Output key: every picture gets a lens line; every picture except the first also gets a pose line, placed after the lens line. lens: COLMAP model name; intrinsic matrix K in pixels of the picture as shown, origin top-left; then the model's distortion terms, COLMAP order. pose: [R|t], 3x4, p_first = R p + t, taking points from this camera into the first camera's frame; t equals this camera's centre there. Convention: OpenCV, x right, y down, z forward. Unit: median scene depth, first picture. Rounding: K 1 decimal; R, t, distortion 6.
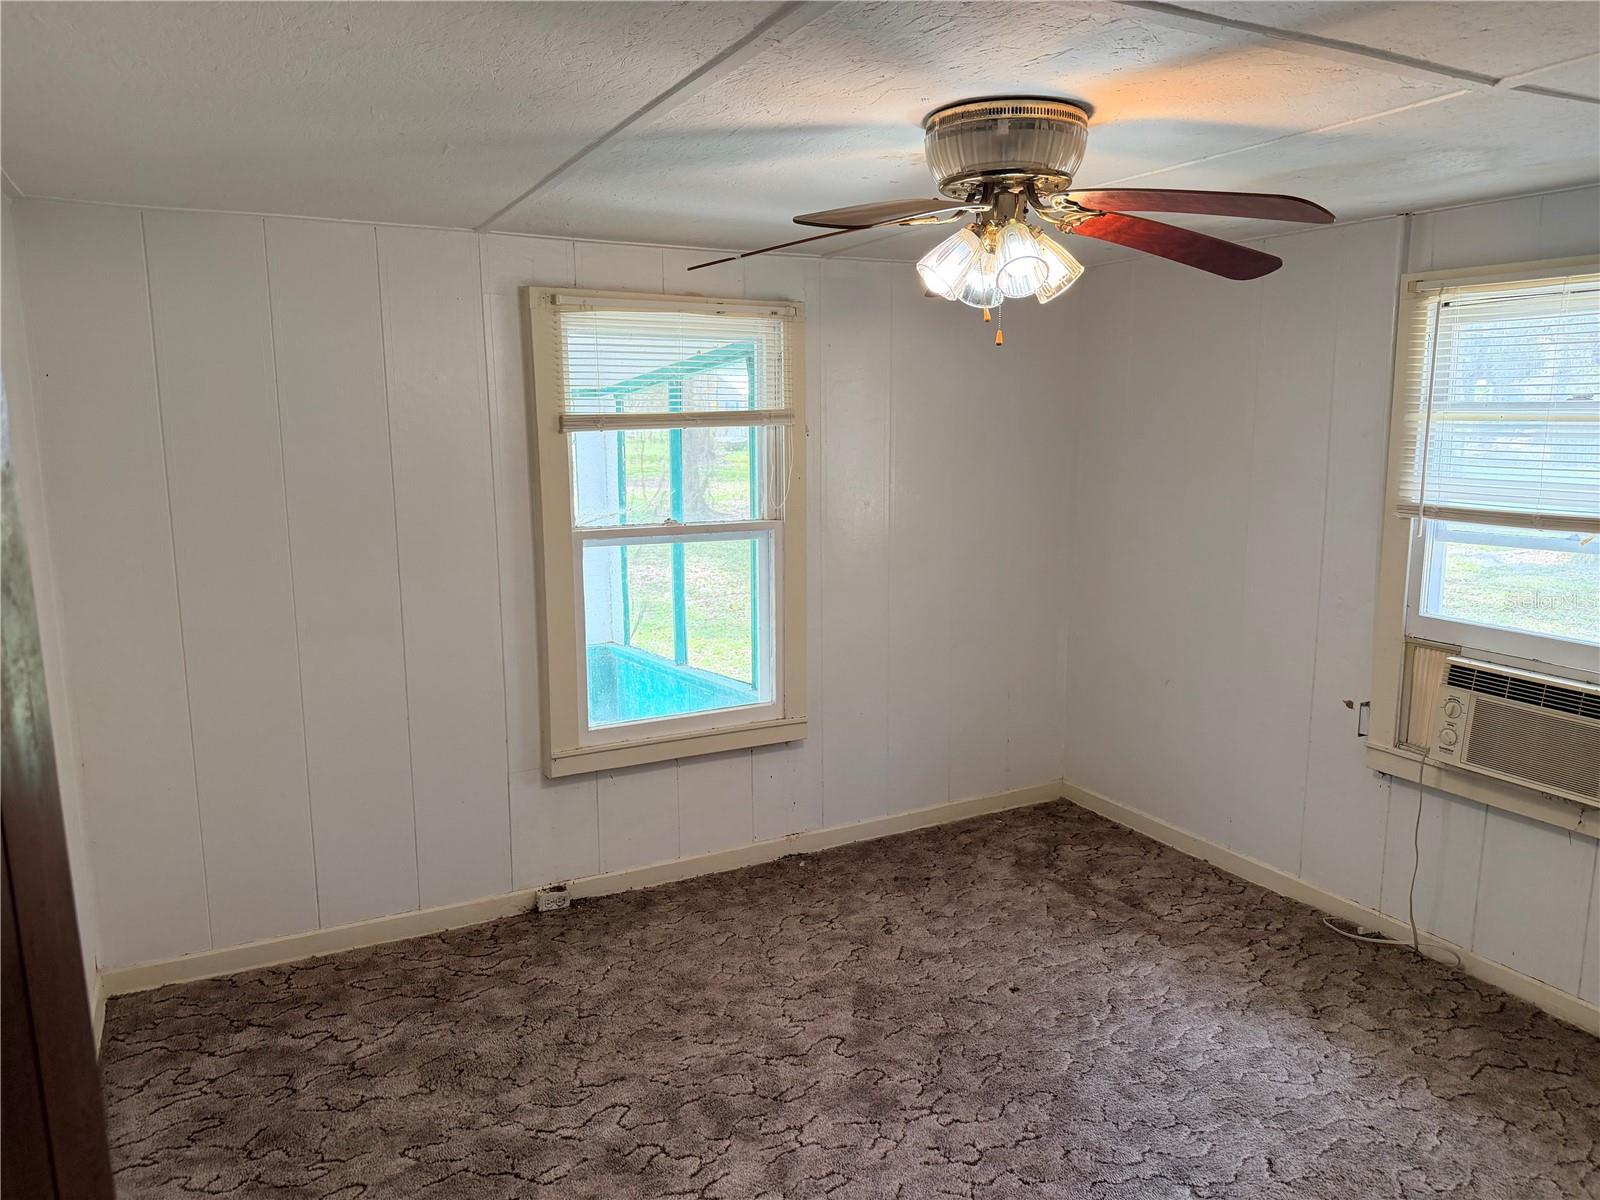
lens RADIAL K [[1144.3, 0, 800.0], [0, 1144.3, 600.0], [0, 0, 1]] dist [0.105791, -0.107896]
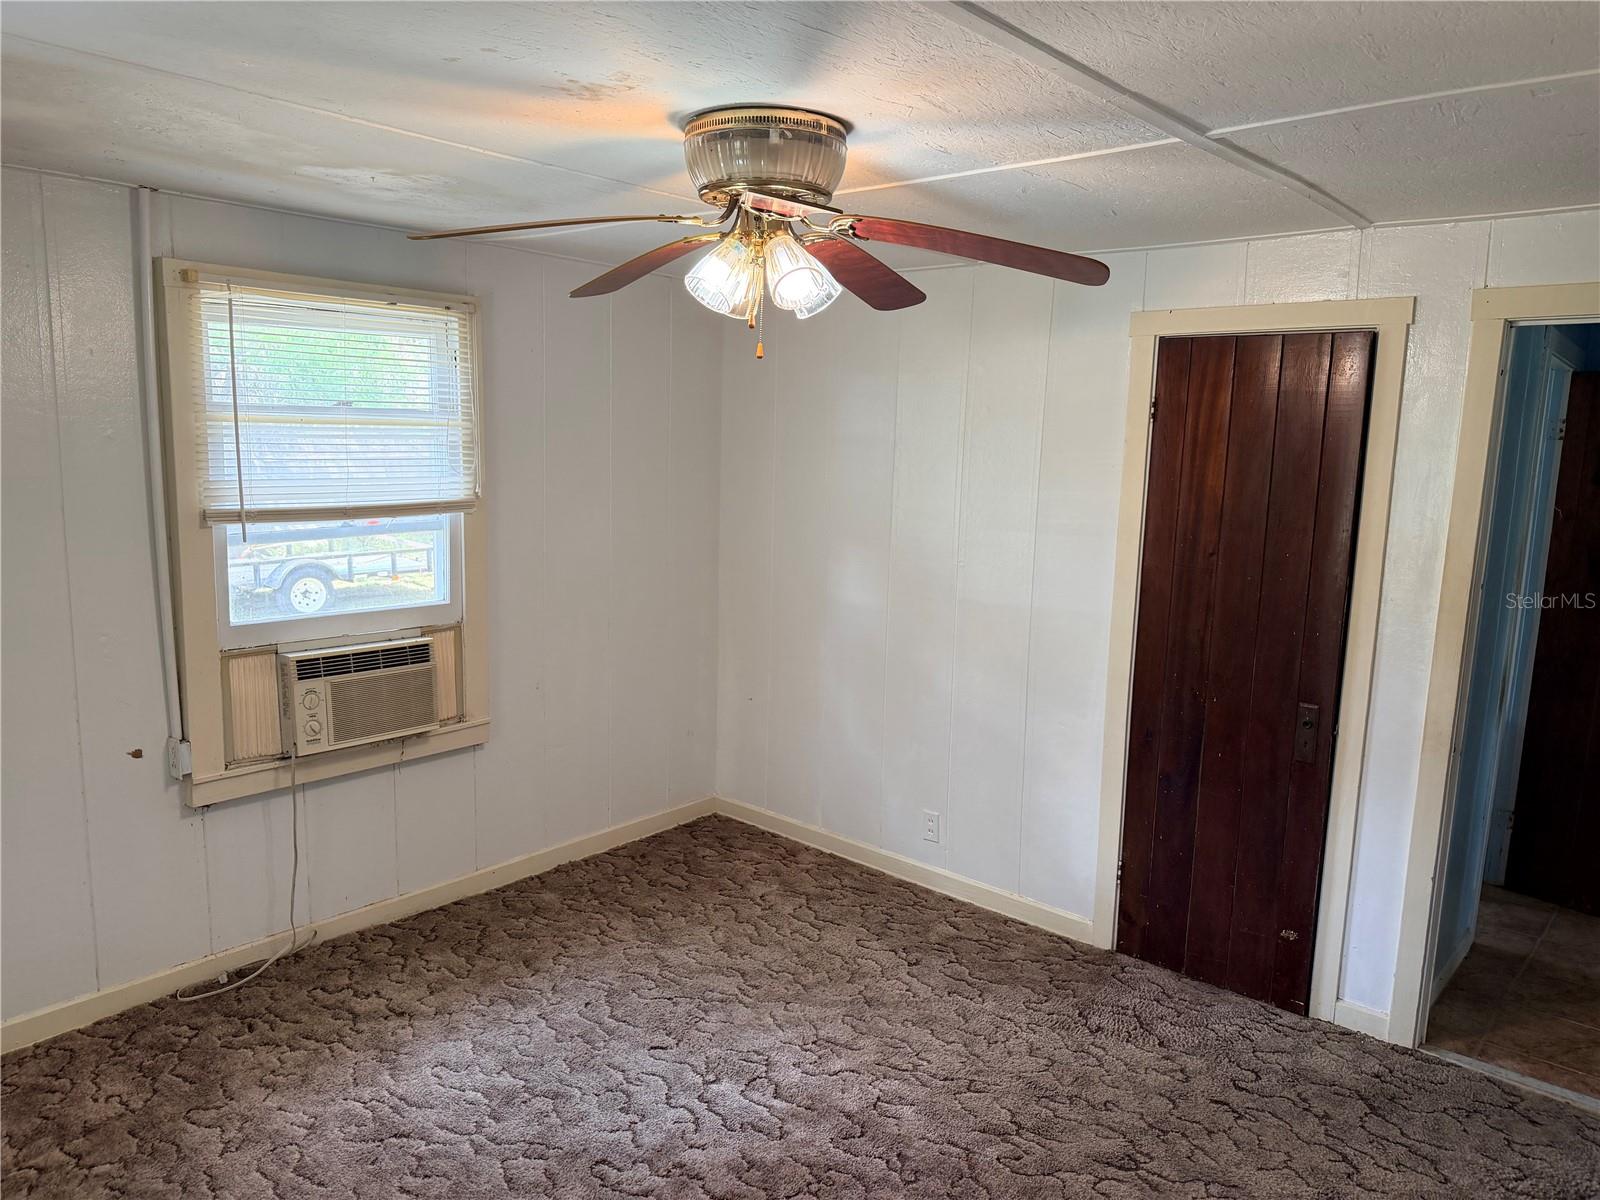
lens RADIAL K [[1144.3, 0, 800.0], [0, 1144.3, 600.0], [0, 0, 1]] dist [0.105791, -0.107896]
pose [[-0.366355, -0.144429, 0.919198, -0.541121], [0.131689, 0.969888, 0.204879, -0.148913], [-0.921109, 0.196106, -0.336304, 0.937375]]
